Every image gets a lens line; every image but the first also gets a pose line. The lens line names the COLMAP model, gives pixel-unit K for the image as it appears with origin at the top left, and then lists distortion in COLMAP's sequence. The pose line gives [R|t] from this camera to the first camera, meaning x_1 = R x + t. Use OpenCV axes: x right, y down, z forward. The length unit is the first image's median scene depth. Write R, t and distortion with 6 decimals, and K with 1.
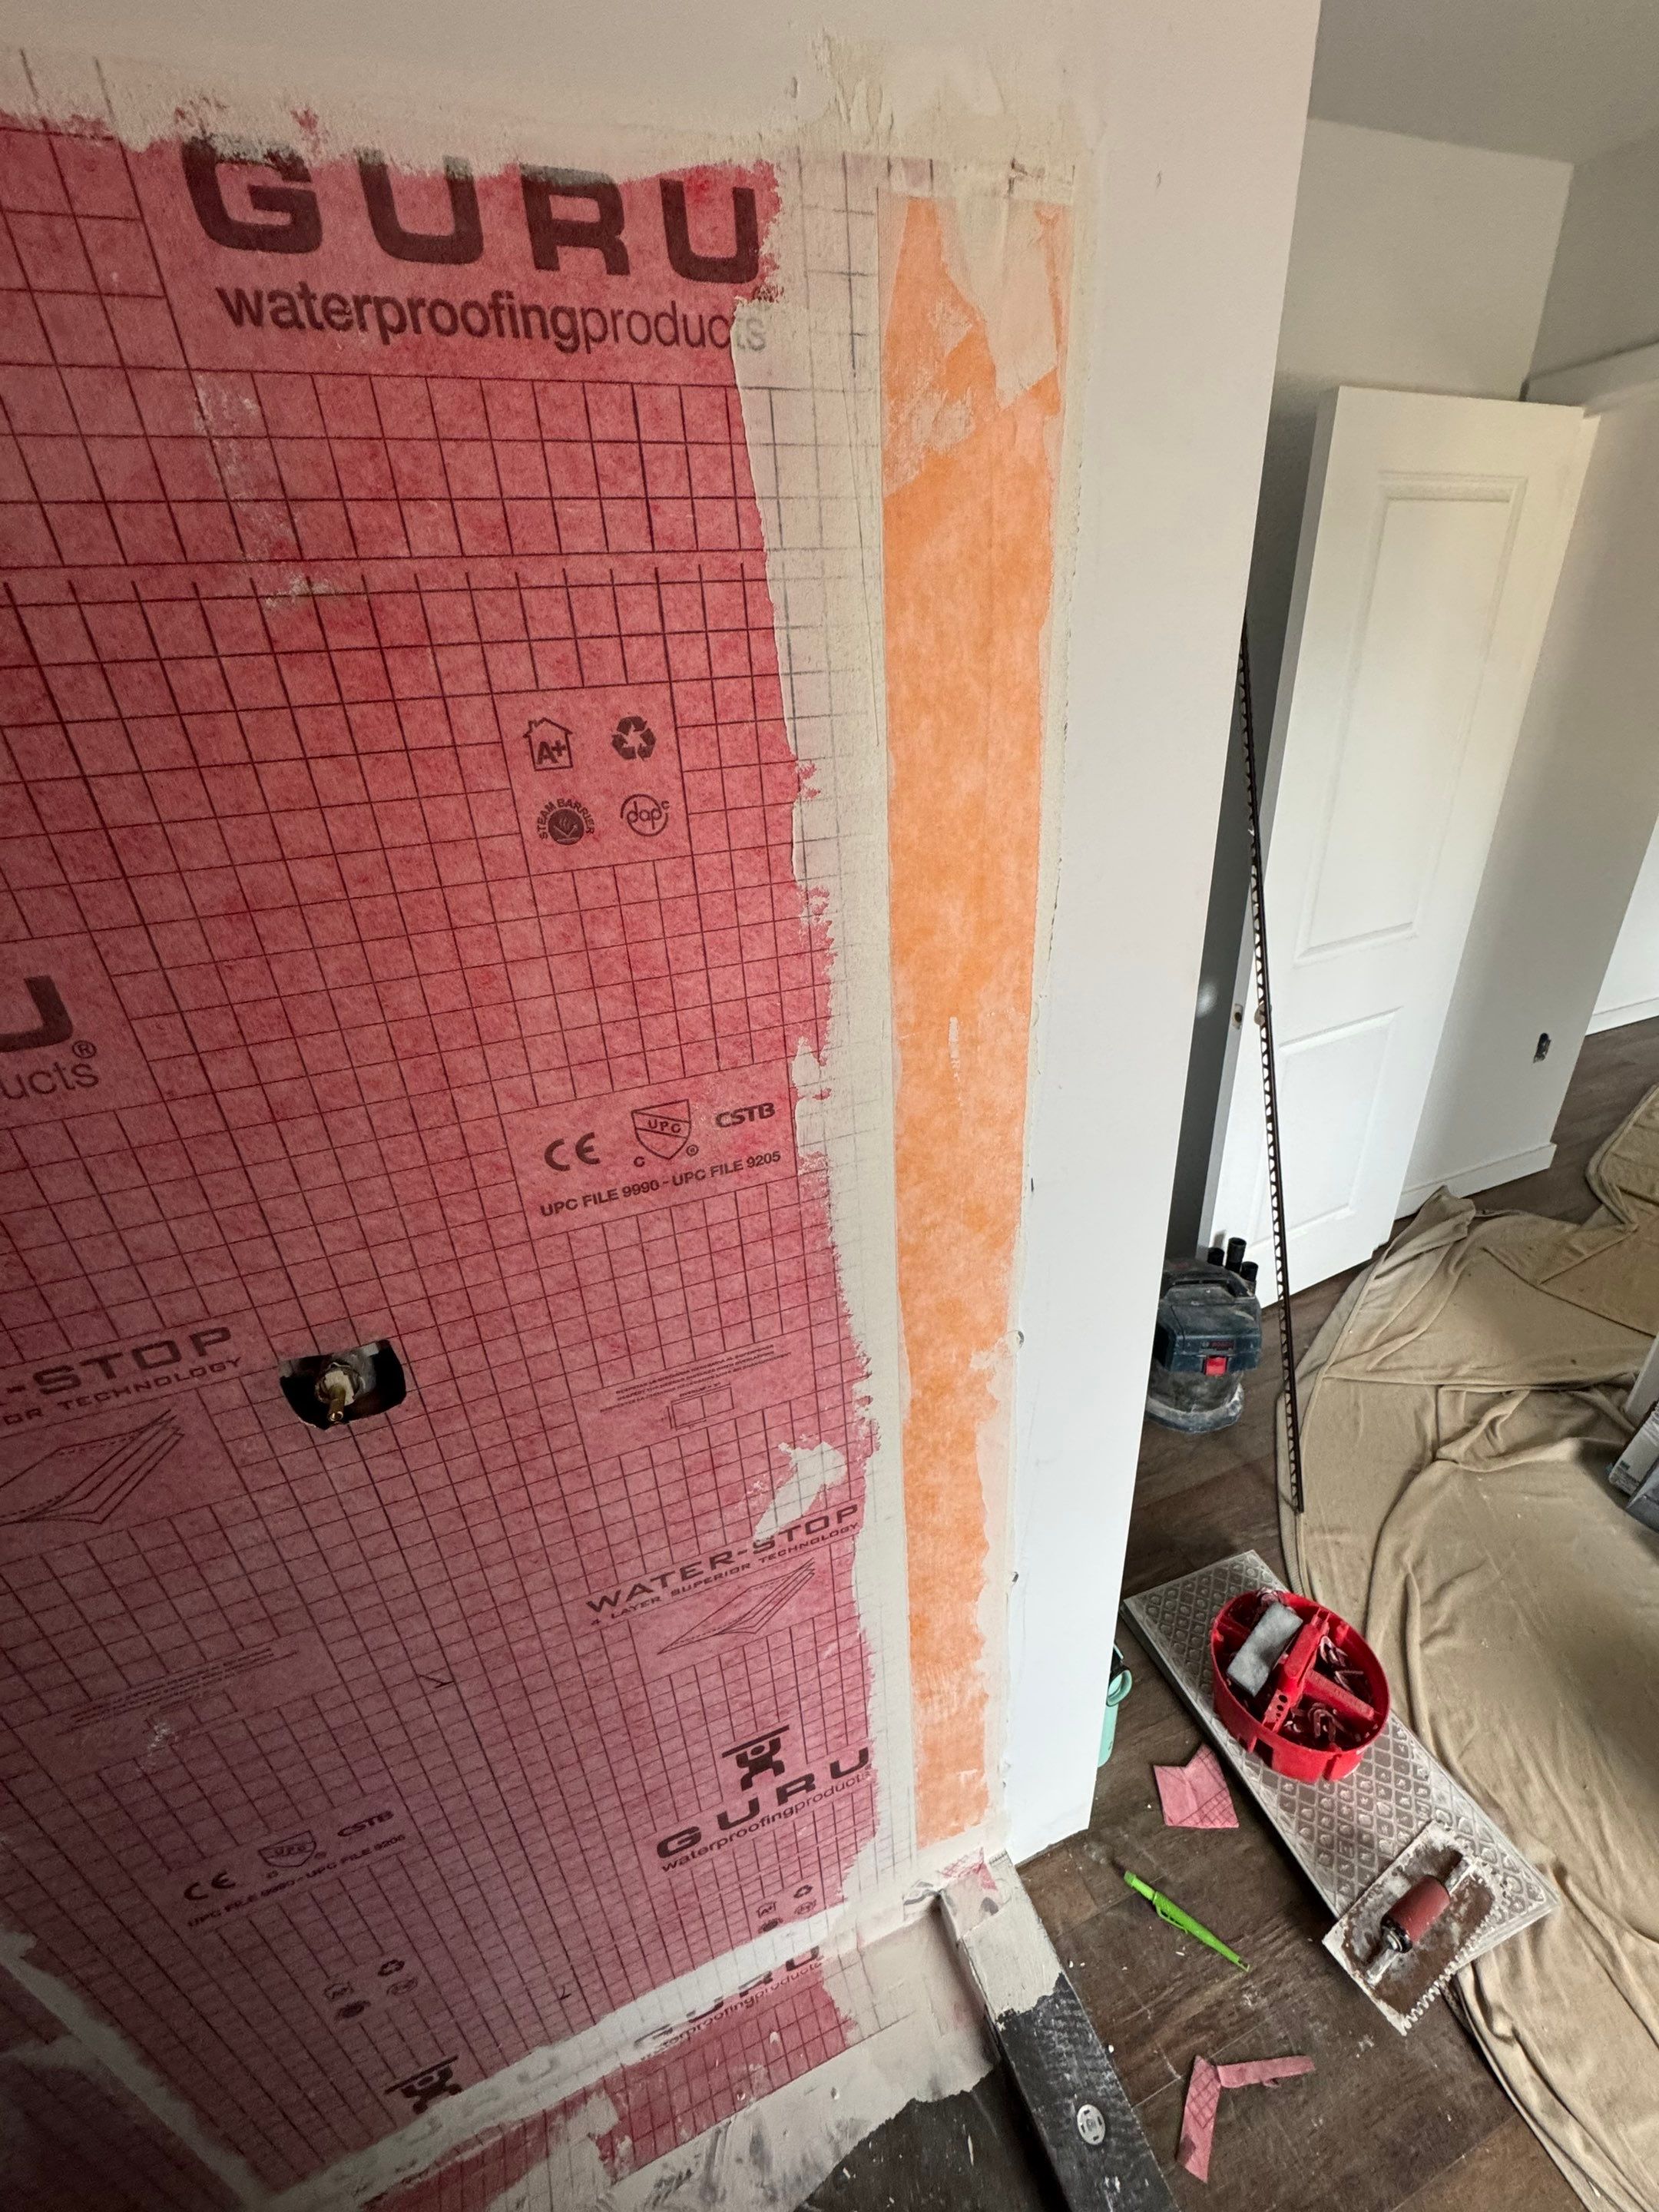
lens RADIAL K [[875.1, 0, 831.8], [0, 875.1, 1106.7], [0, 0, 1]] dist [-0.004529, 0.000752]
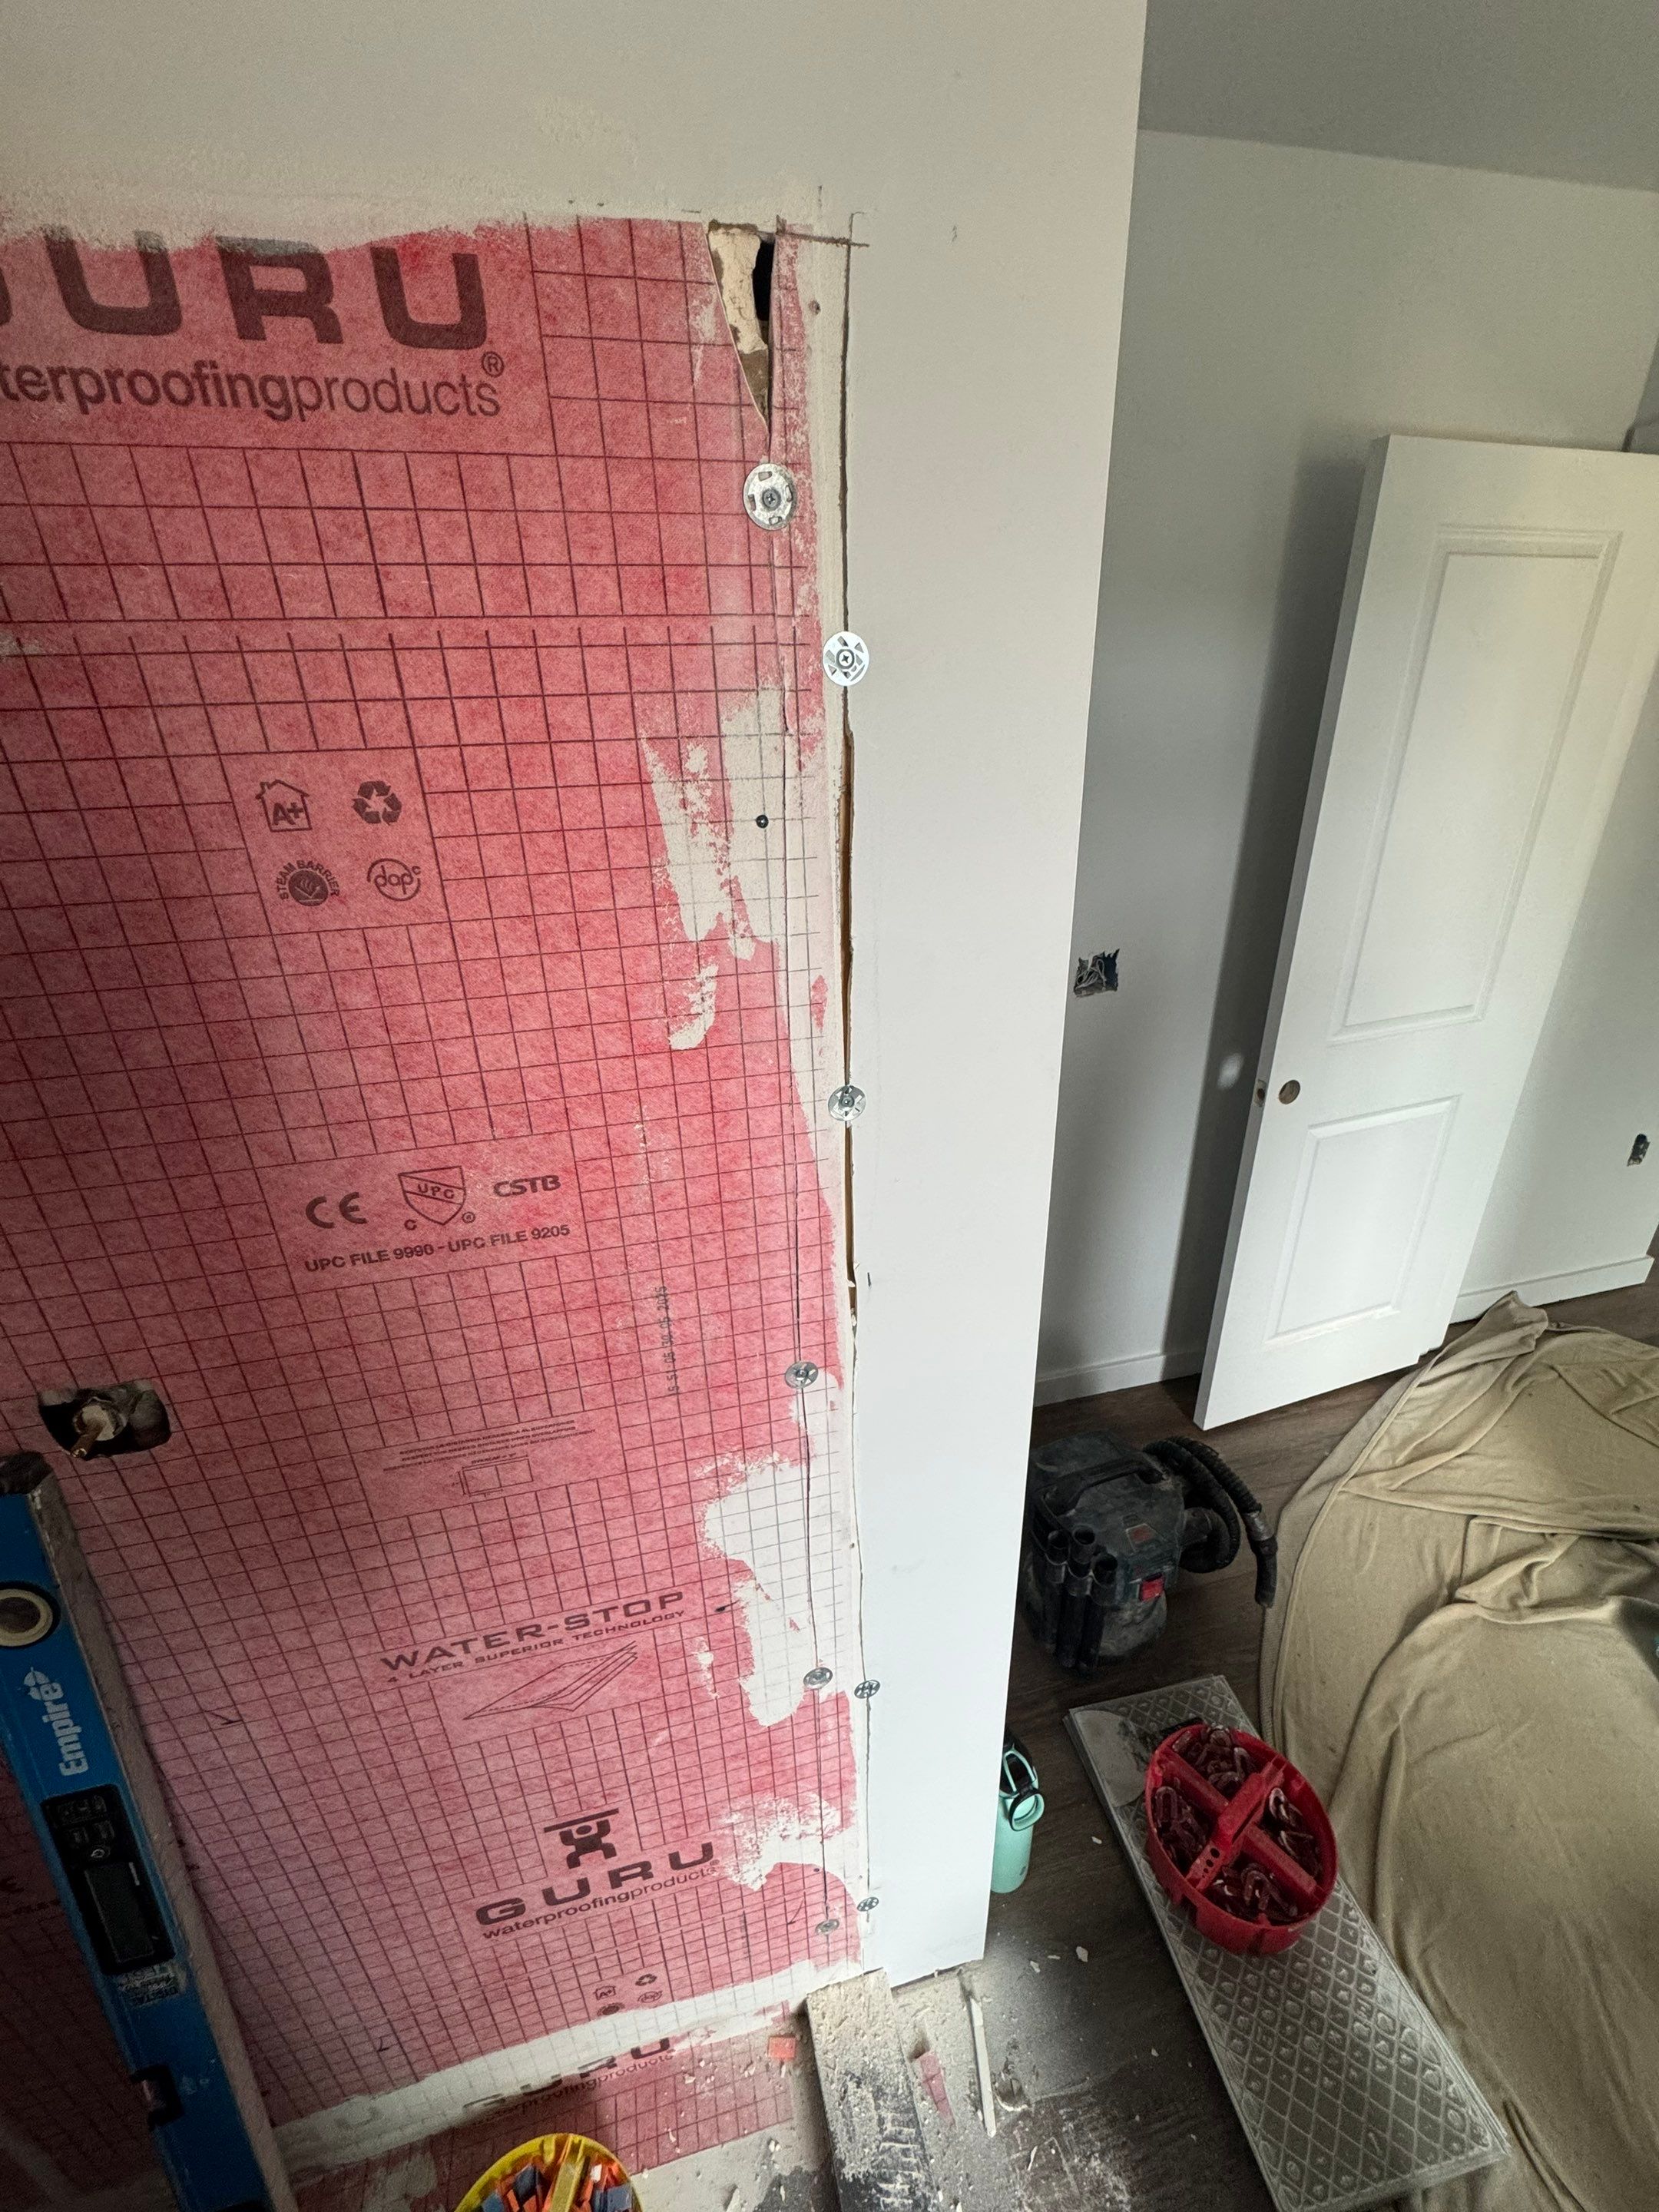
lens RADIAL K [[875.1, 0, 835.7], [0, 875.1, 1106.1], [0, 0, 1]] dist [-0.004529, 0.000752]
pose [[0.991092, 0.083633, -0.103643, 0.330788], [-0.086362, 0.996018, -0.022118, -0.086114], [0.101380, 0.030872, 0.994369, 0.074484]]
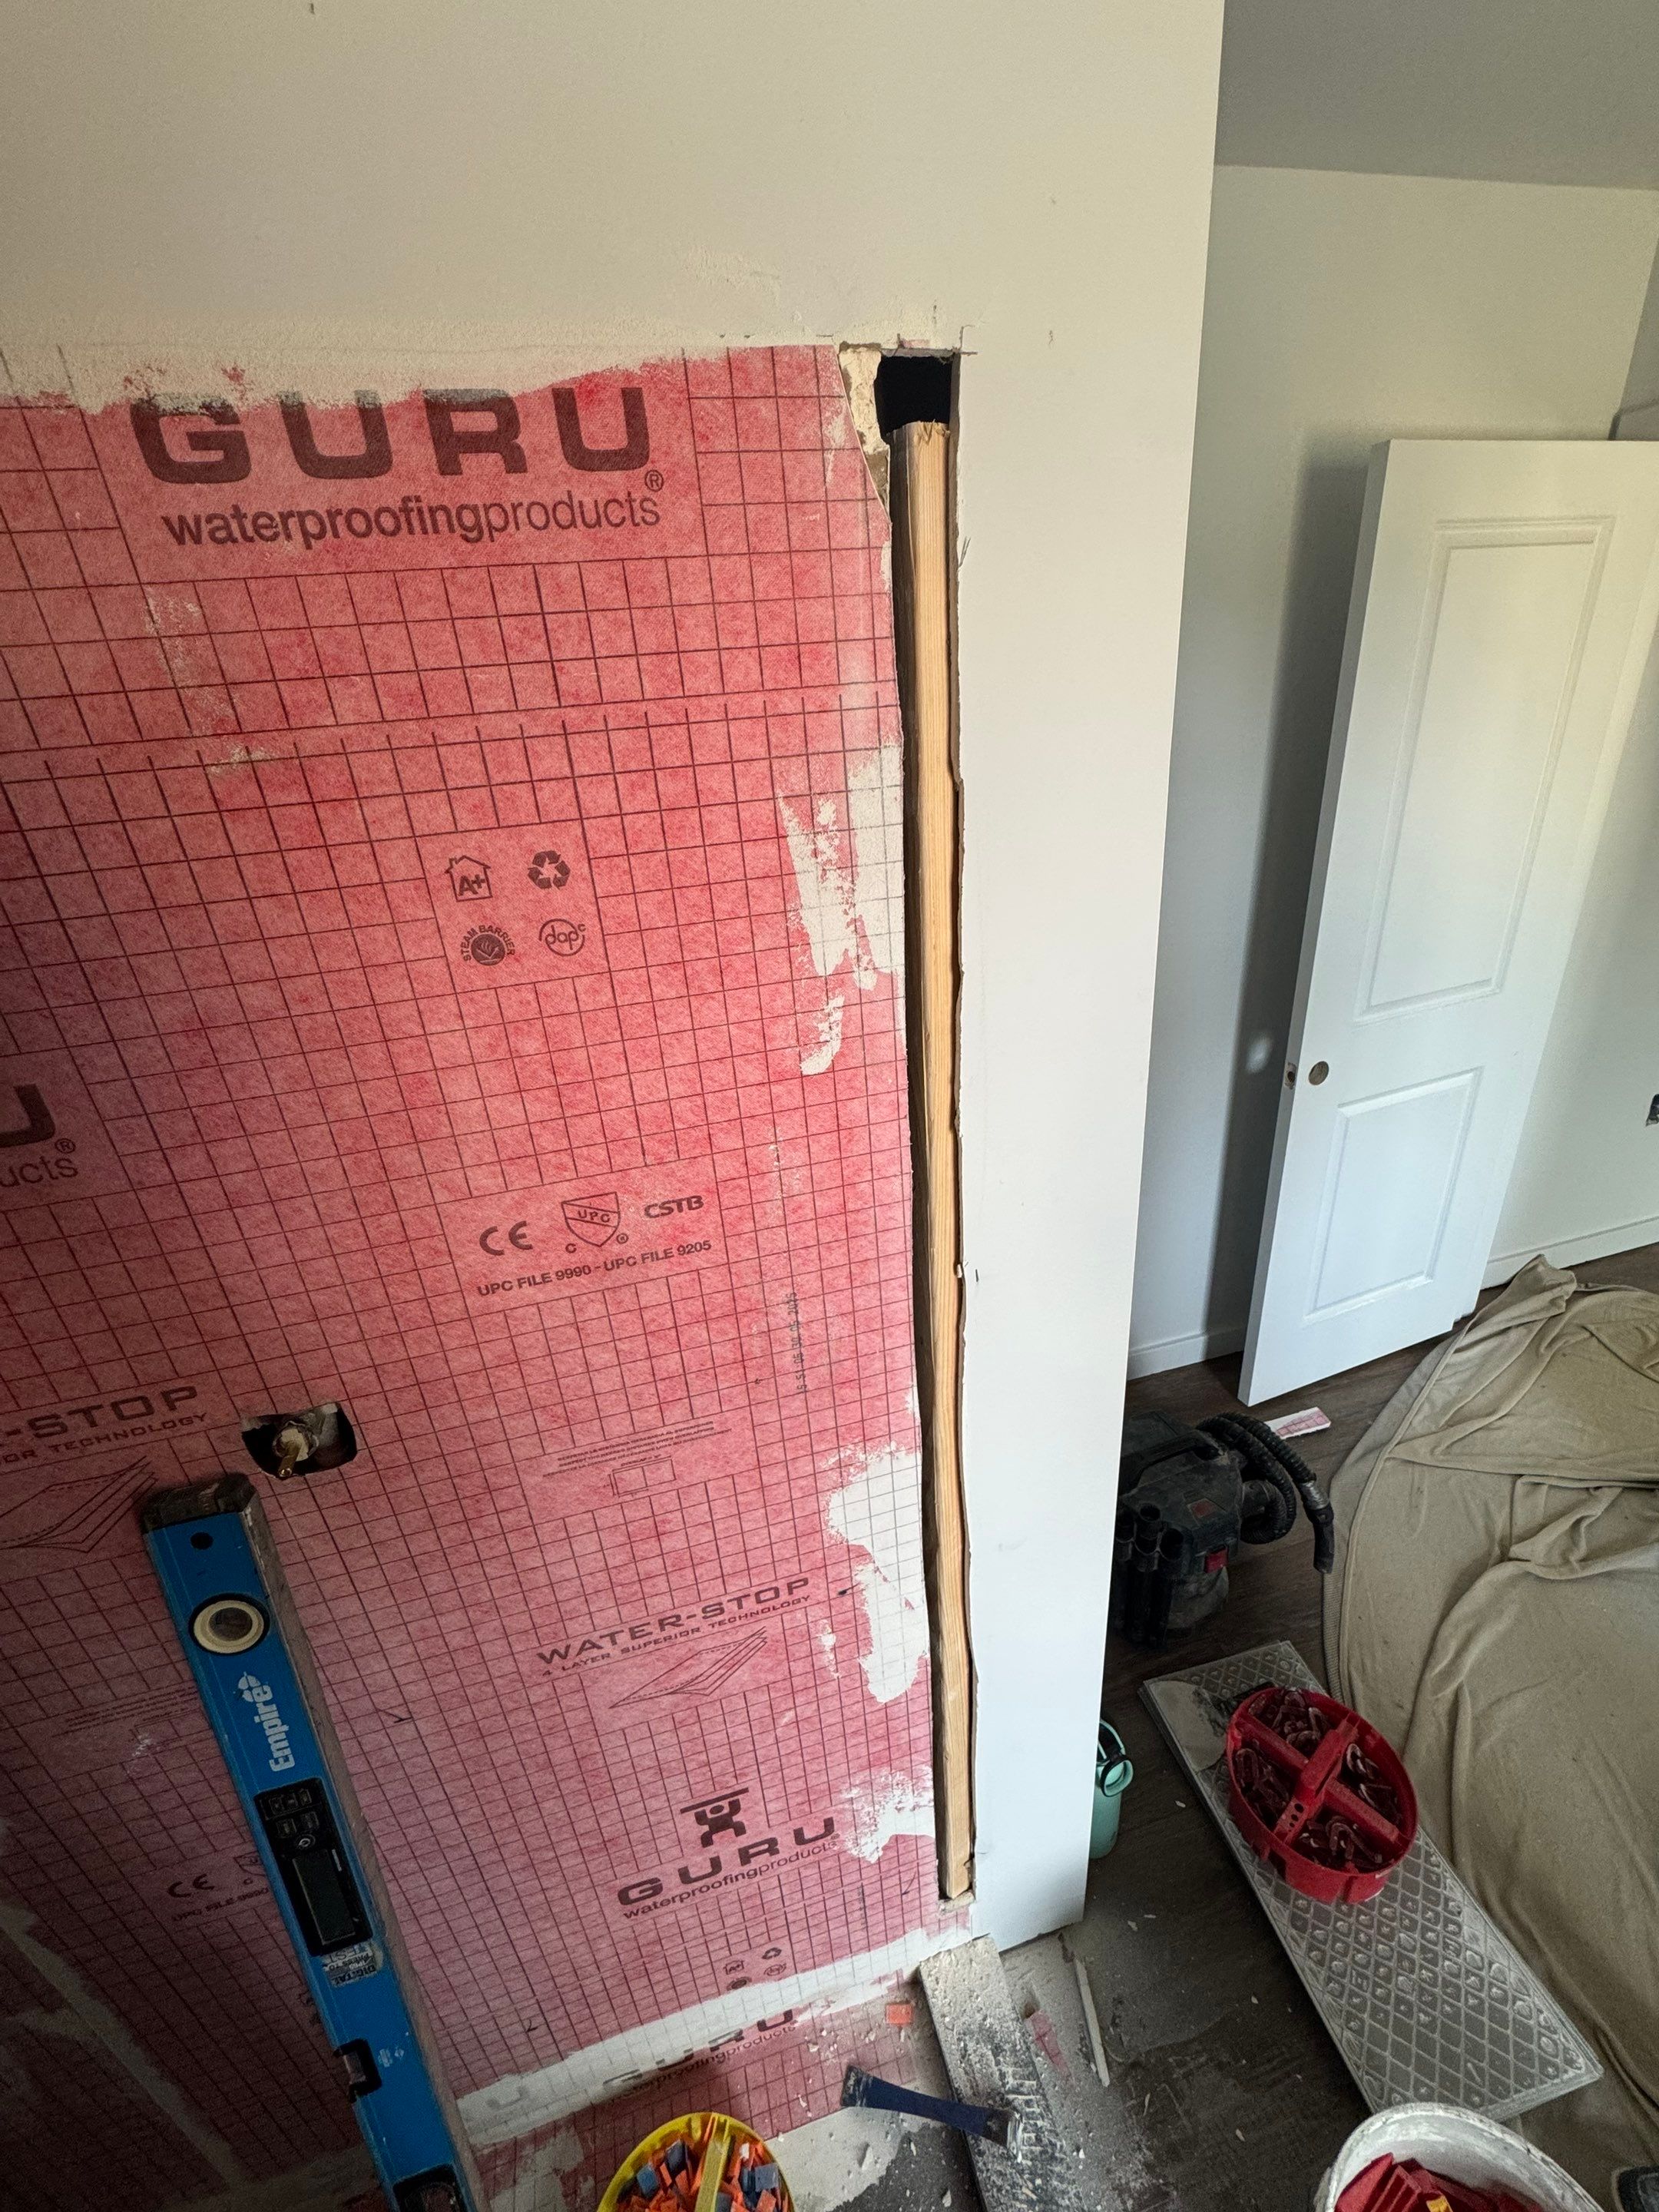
lens RADIAL K [[875.1, 0, 834.8], [0, 875.1, 1105.8], [0, 0, 1]] dist [-0.004529, 0.000752]
pose [[0.993937, 0.029837, -0.105821, 0.200561], [-0.032417, 0.999216, -0.022741, -0.093888], [0.105059, 0.026033, 0.994125, -0.025808]]
